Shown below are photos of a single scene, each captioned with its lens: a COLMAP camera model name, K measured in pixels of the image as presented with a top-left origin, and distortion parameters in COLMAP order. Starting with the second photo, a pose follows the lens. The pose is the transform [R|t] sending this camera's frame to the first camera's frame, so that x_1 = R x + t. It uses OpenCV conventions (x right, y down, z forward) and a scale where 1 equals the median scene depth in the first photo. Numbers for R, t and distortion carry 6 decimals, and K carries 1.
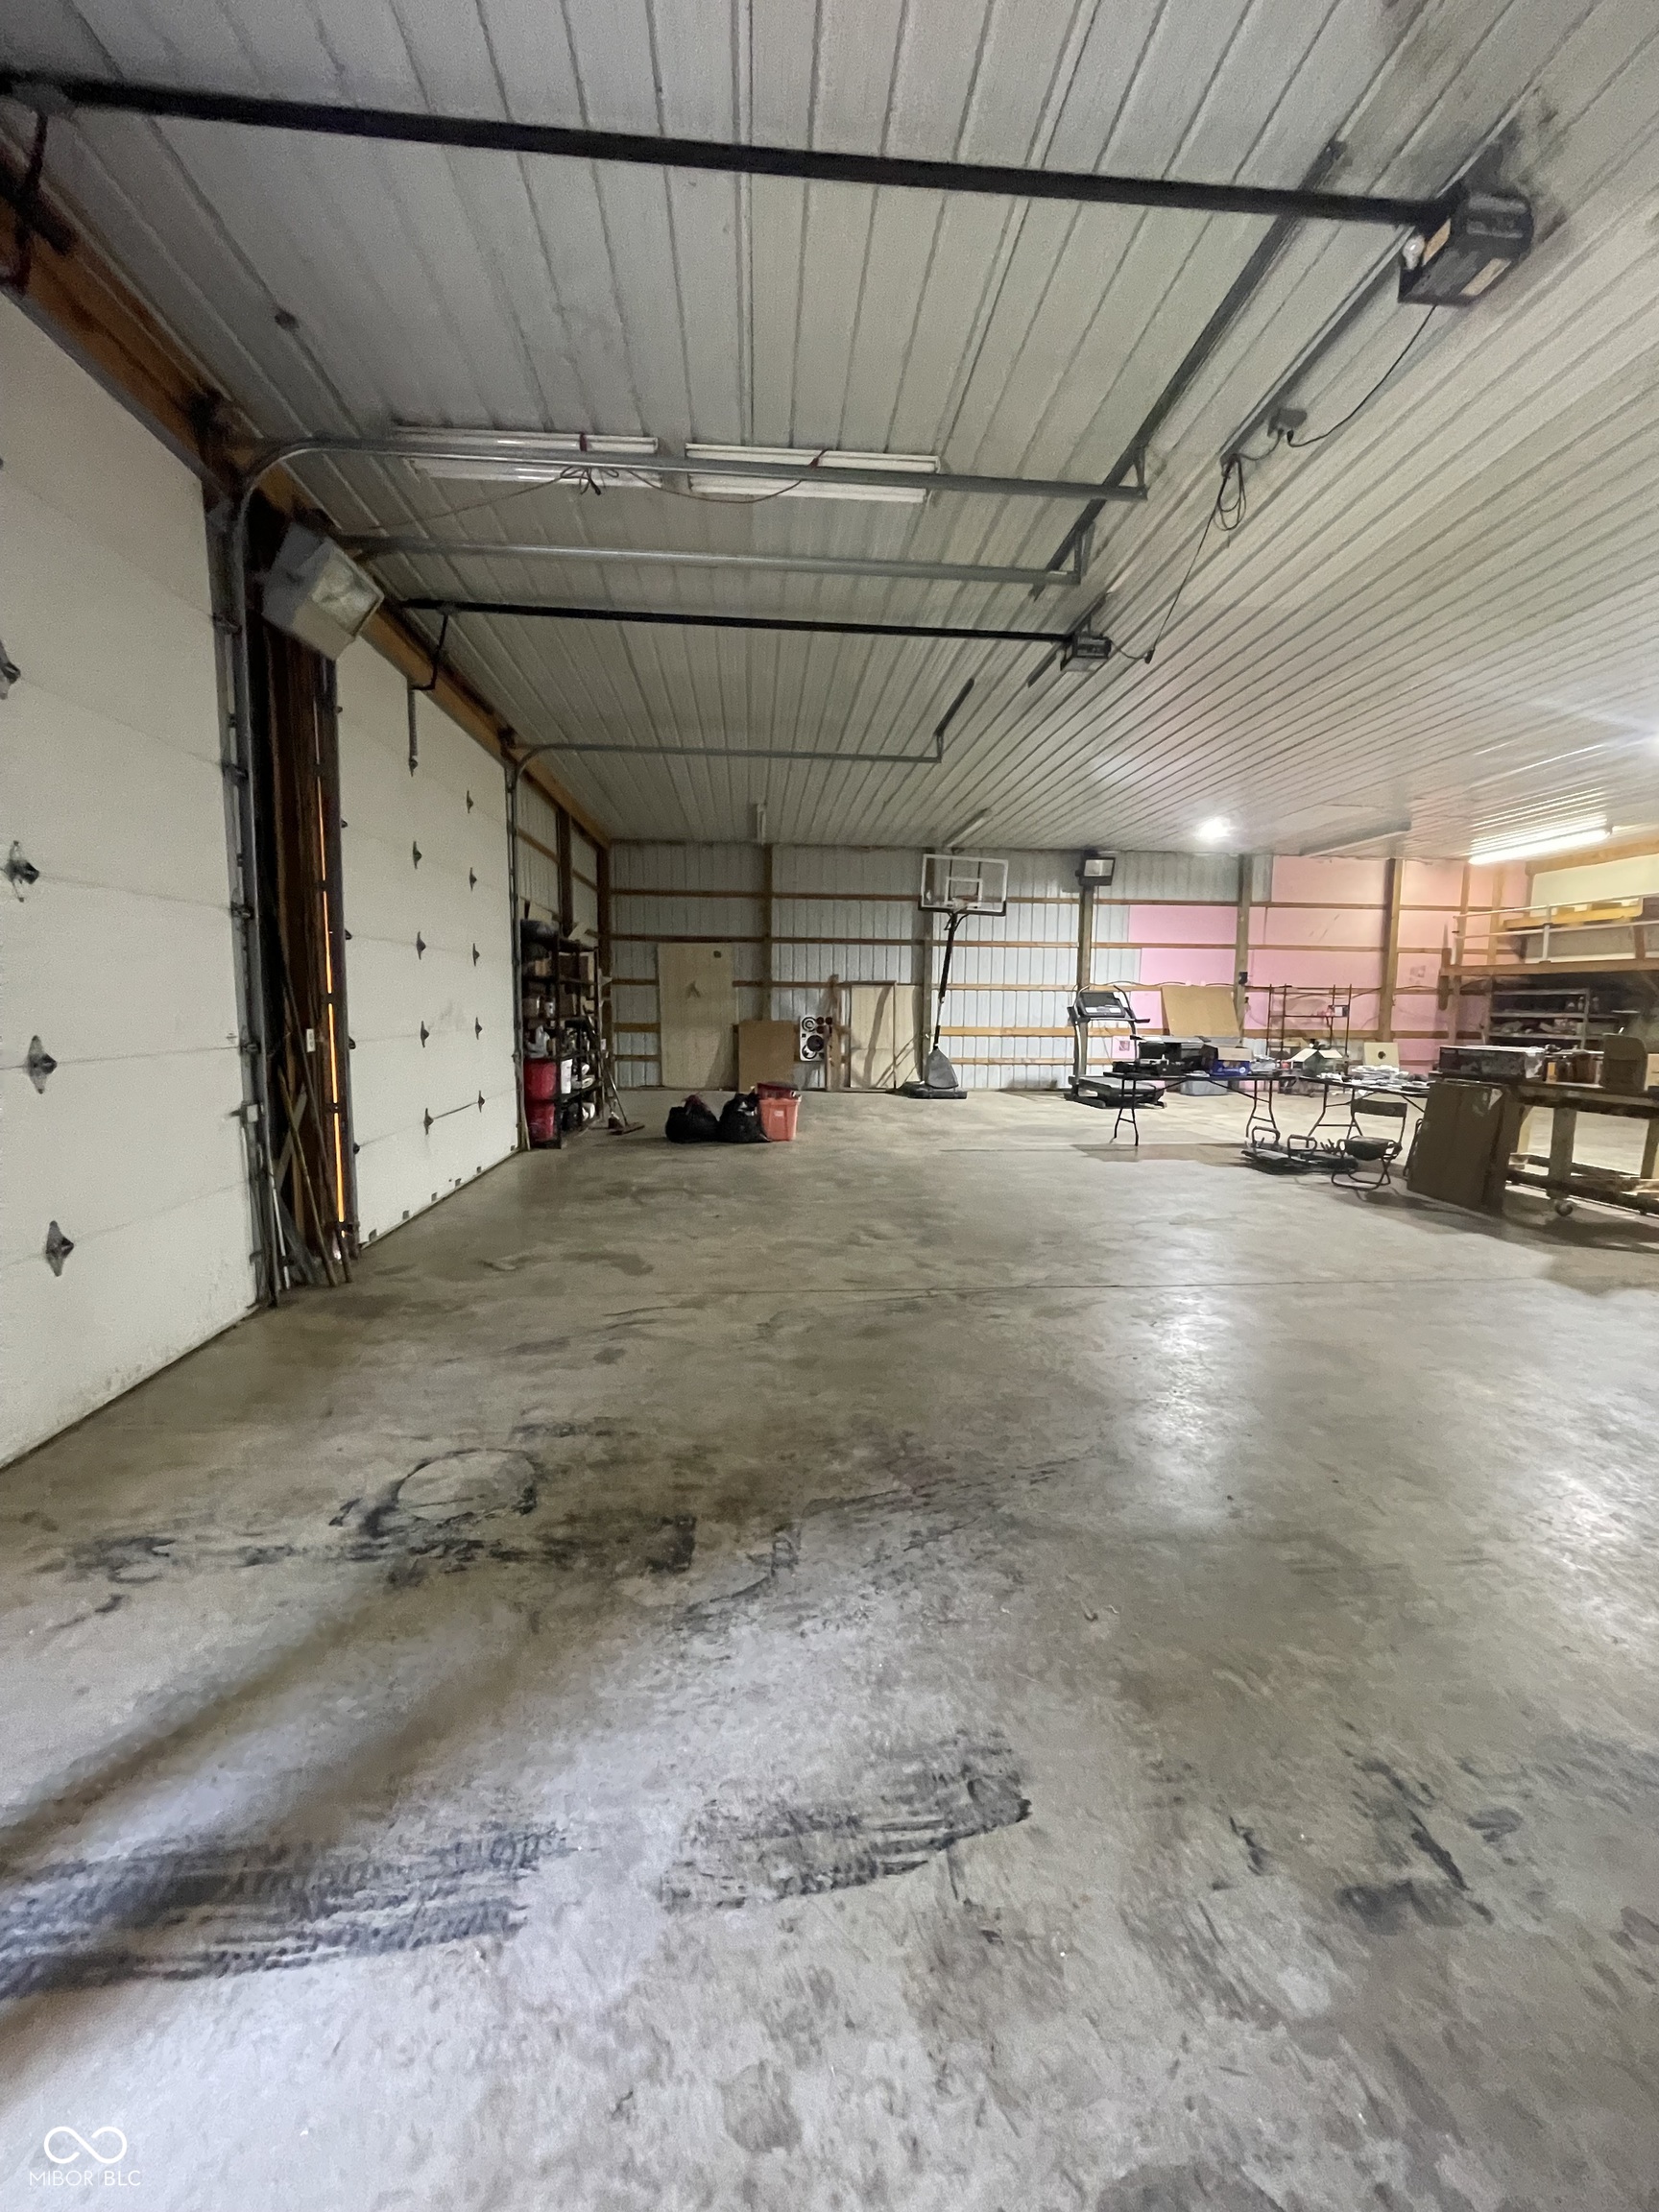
lens RADIAL K [[905.1, 0, 816.1], [0, 905.1, 1095.9], [0, 0, 1]] dist [0.007364, 0.000786]
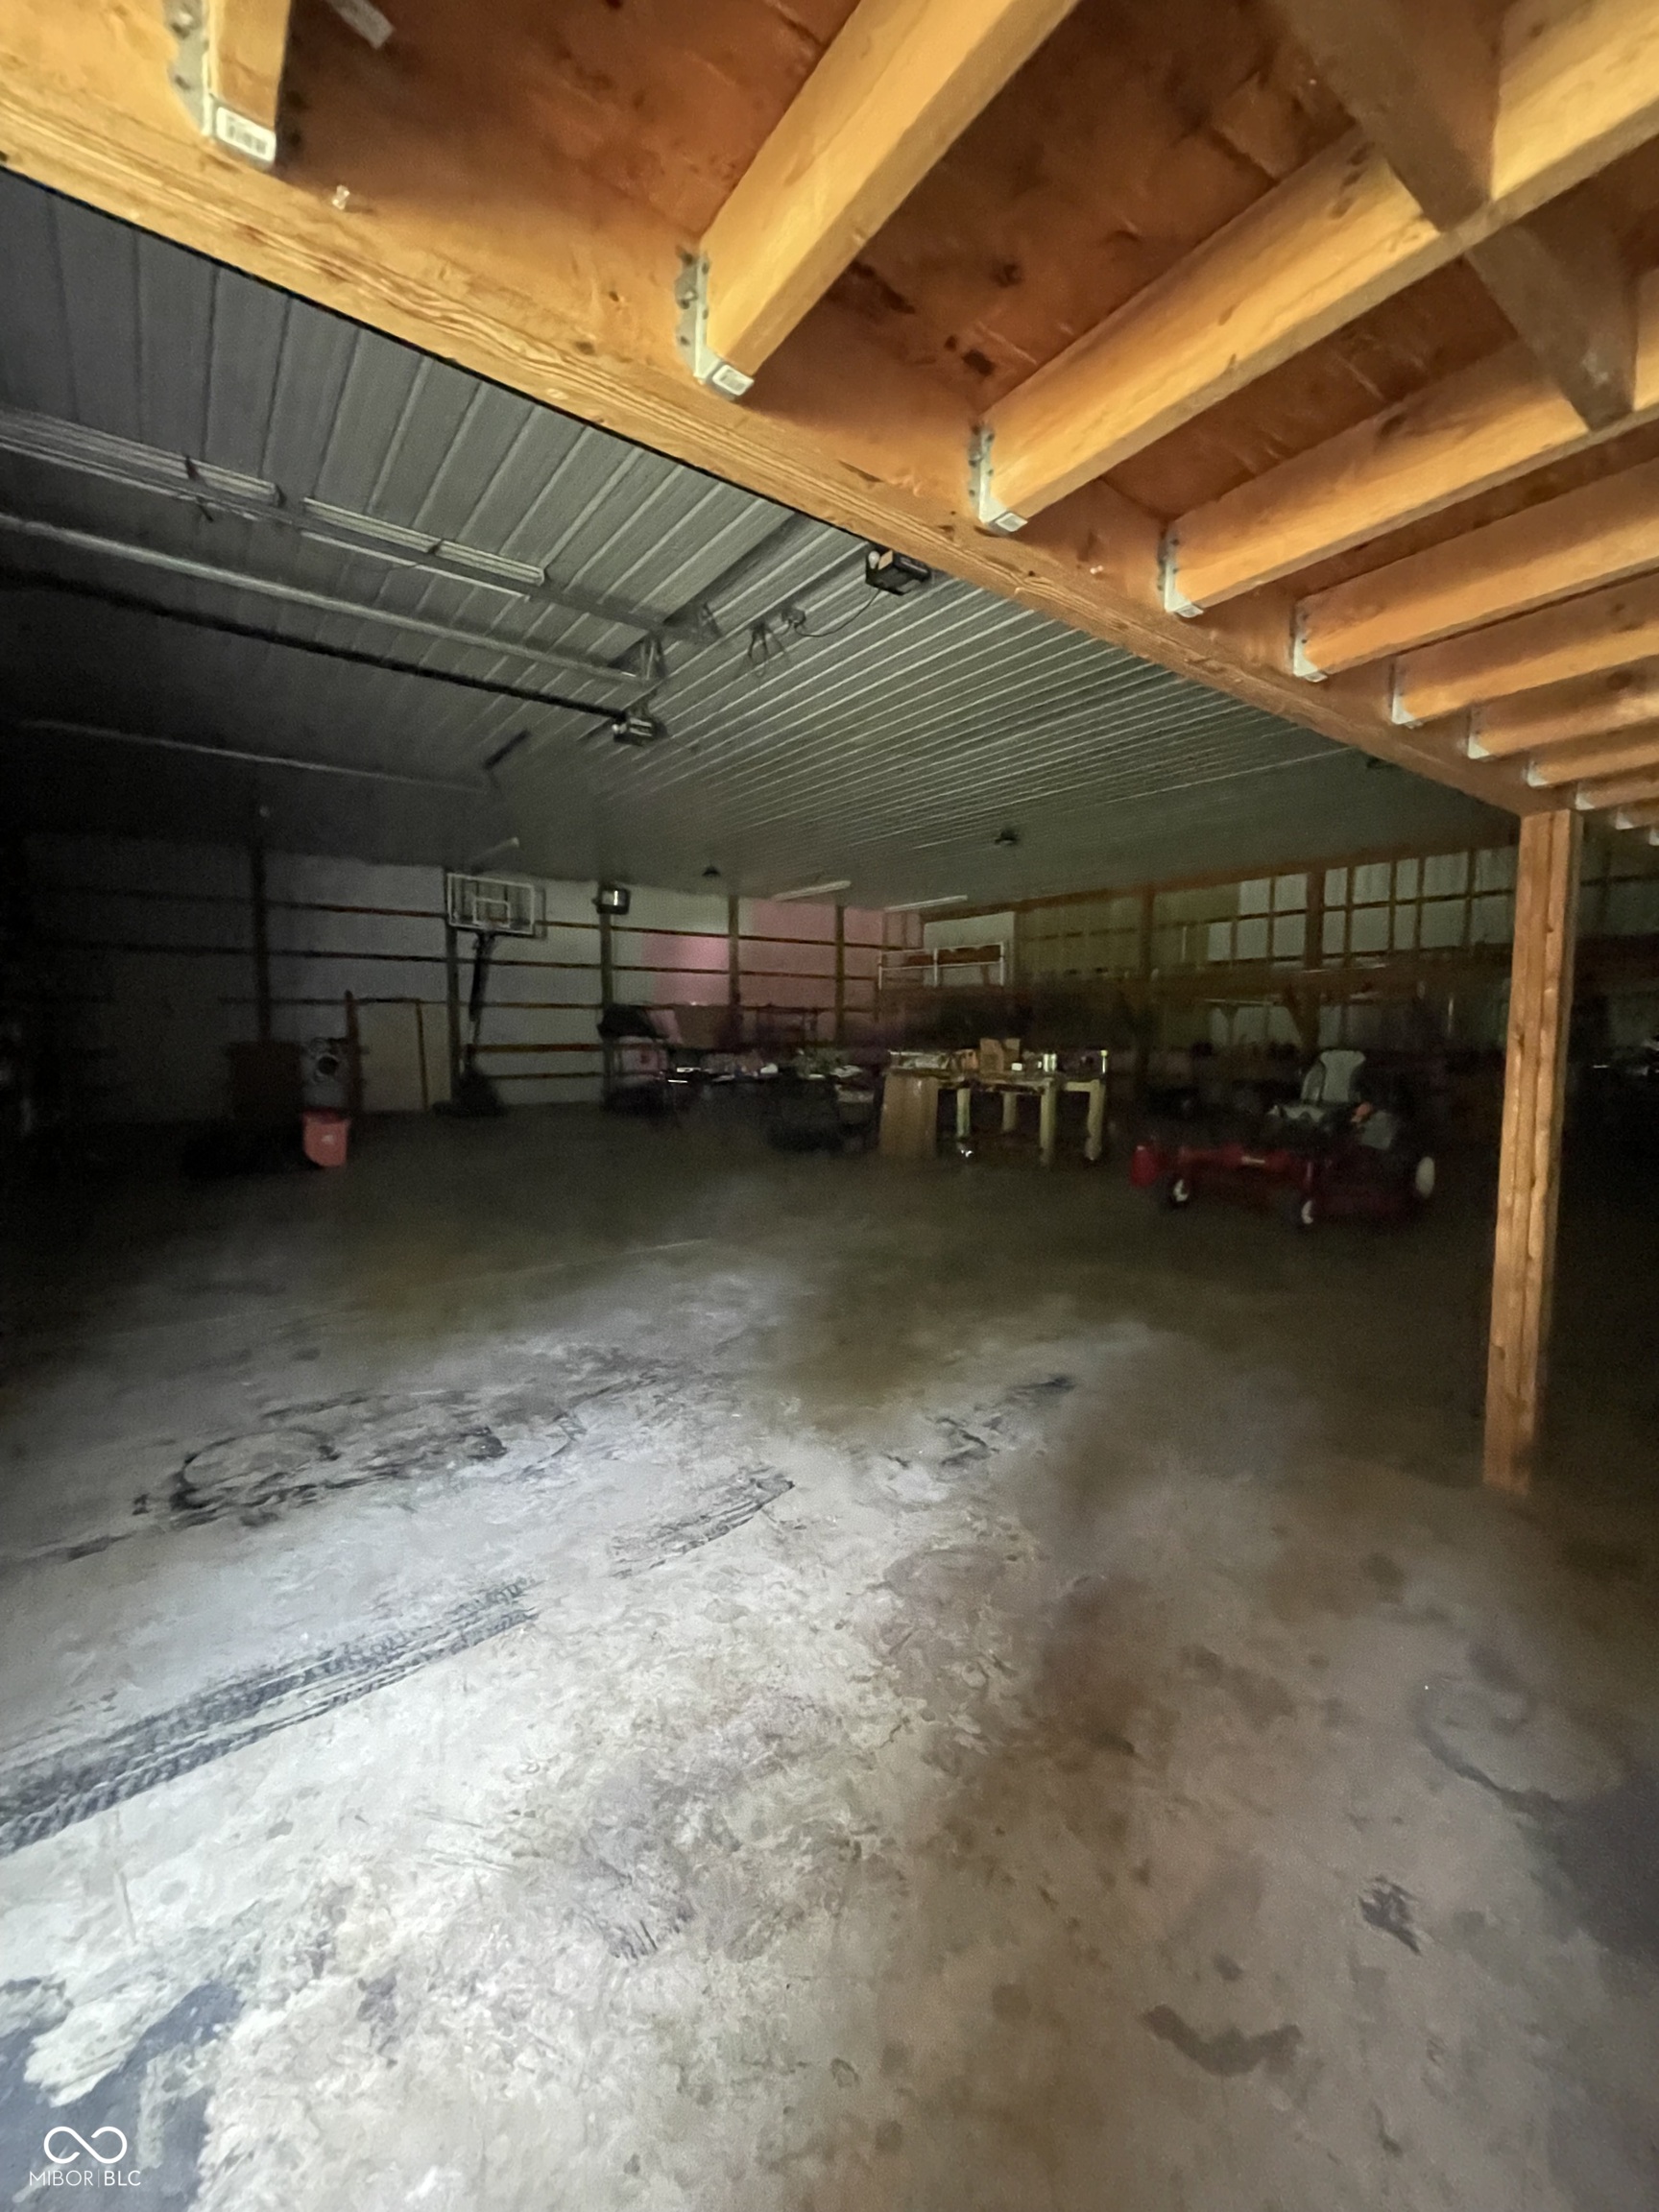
lens RADIAL K [[893.2, 0, 822.4], [0, 893.2, 1095.9], [0, 0, 1]] dist [0.000565, 0.000431]
pose [[0.847272, -0.053156, 0.528492, -0.087801], [0.062102, 0.998069, 0.000825, 0.007496], [-0.527516, 0.032121, 0.848938, -0.075555]]
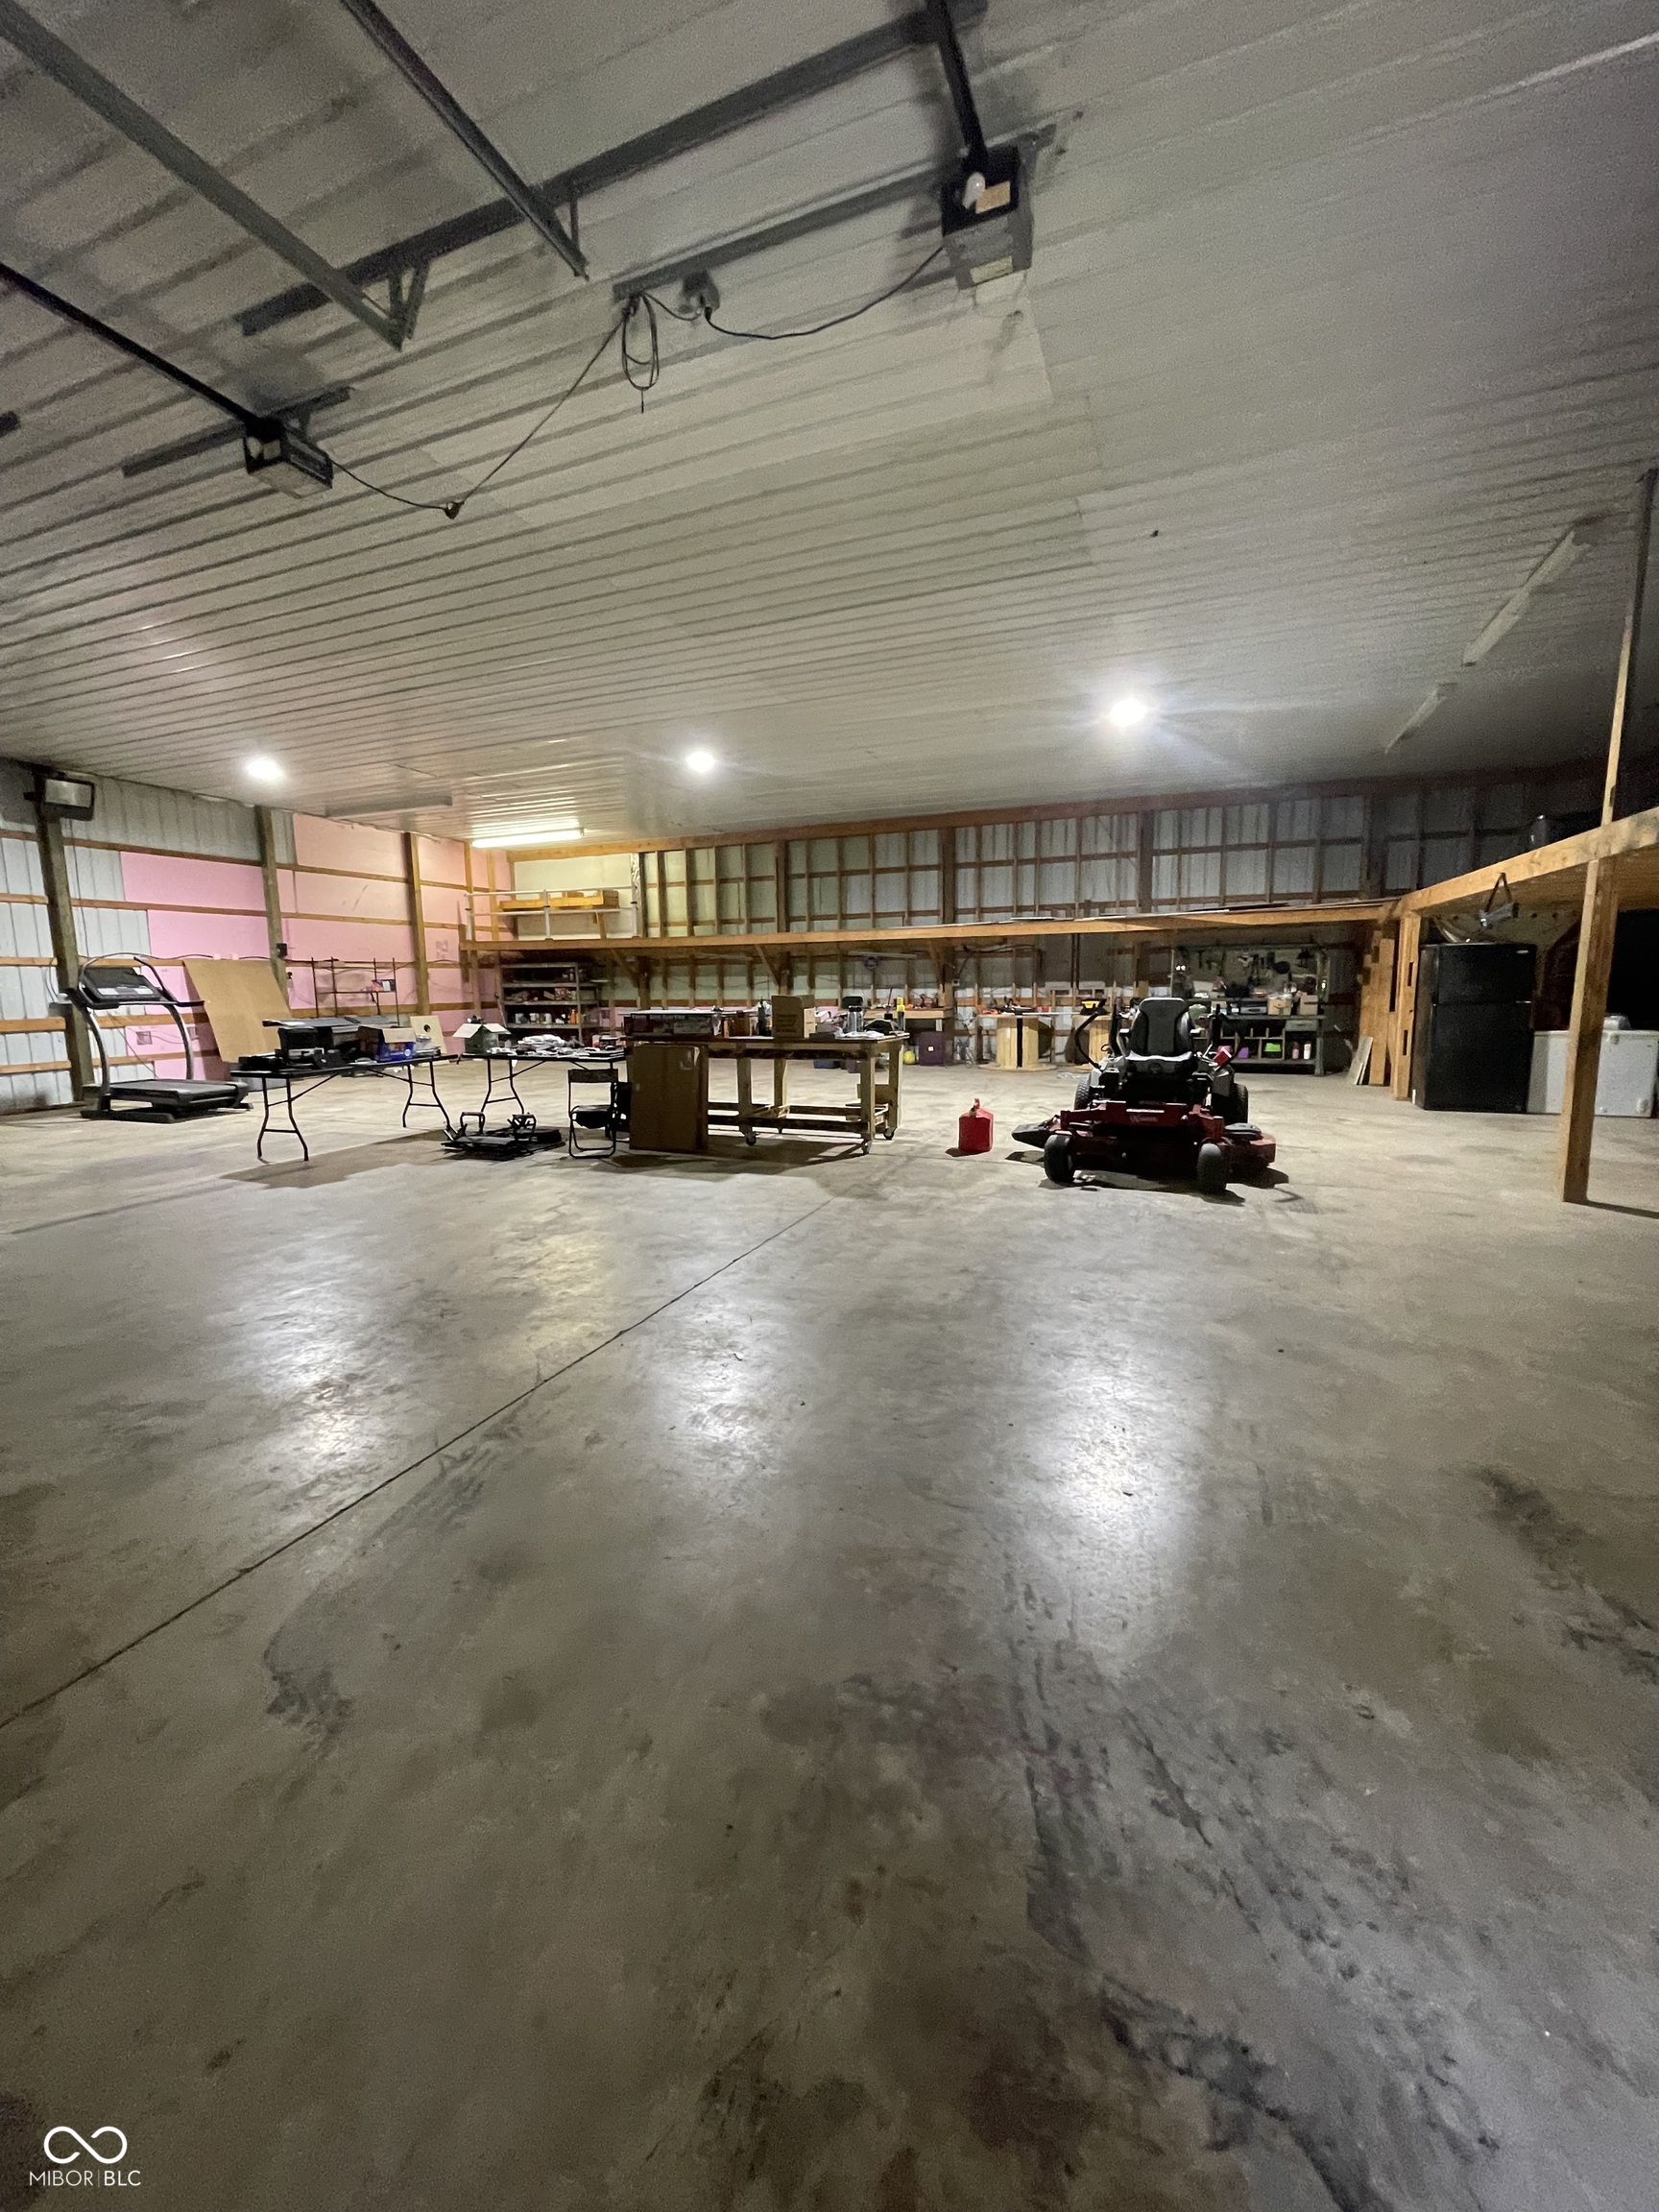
lens RADIAL K [[888.3, 0, 830.6], [0, 888.3, 1114.3], [0, 0, 1]] dist [-0.000226, 0.000398]
pose [[0.443281, -0.152741, 0.883273, -0.107253], [0.109961, 0.987199, 0.115527, -0.020783], [-0.889612, 0.045914, 0.454403, 0.208173]]
